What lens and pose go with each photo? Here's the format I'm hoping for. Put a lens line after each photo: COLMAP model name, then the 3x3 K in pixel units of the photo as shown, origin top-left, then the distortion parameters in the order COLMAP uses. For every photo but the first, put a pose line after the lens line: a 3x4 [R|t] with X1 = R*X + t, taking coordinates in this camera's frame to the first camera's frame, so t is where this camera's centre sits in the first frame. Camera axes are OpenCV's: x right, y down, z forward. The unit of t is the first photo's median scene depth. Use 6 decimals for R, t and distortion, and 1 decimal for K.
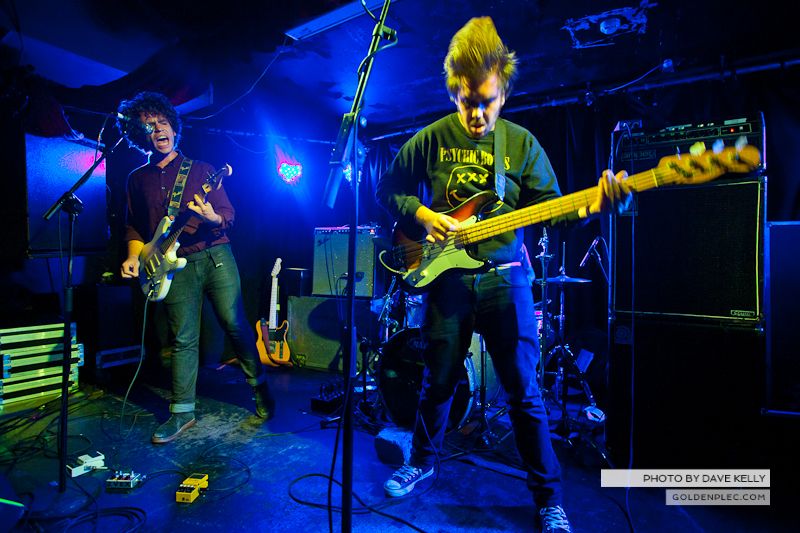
lens RADIAL K [[419.7, 0, 382.8], [0, 419.7, 264.9], [0, 0, 1]] dist [-0.003173, -0.000209]
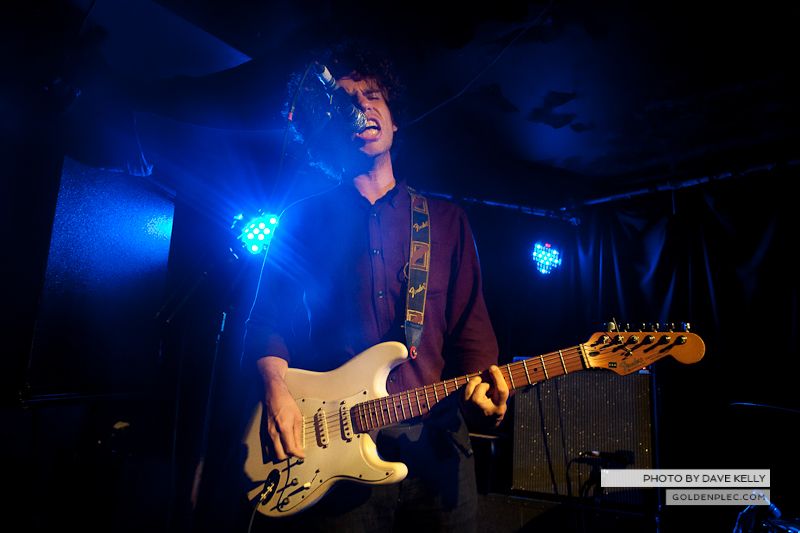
lens RADIAL K [[581.2, 0, 400.0], [0, 581.2, 266.5], [0, 0, 1]] dist [-0.070444, 0.083053]
pose [[0.996943, 0.019020, -0.075778, -0.272393], [-0.034566, 0.977204, -0.209471, -0.044856], [0.070066, 0.211450, 0.974874, 0.273364]]
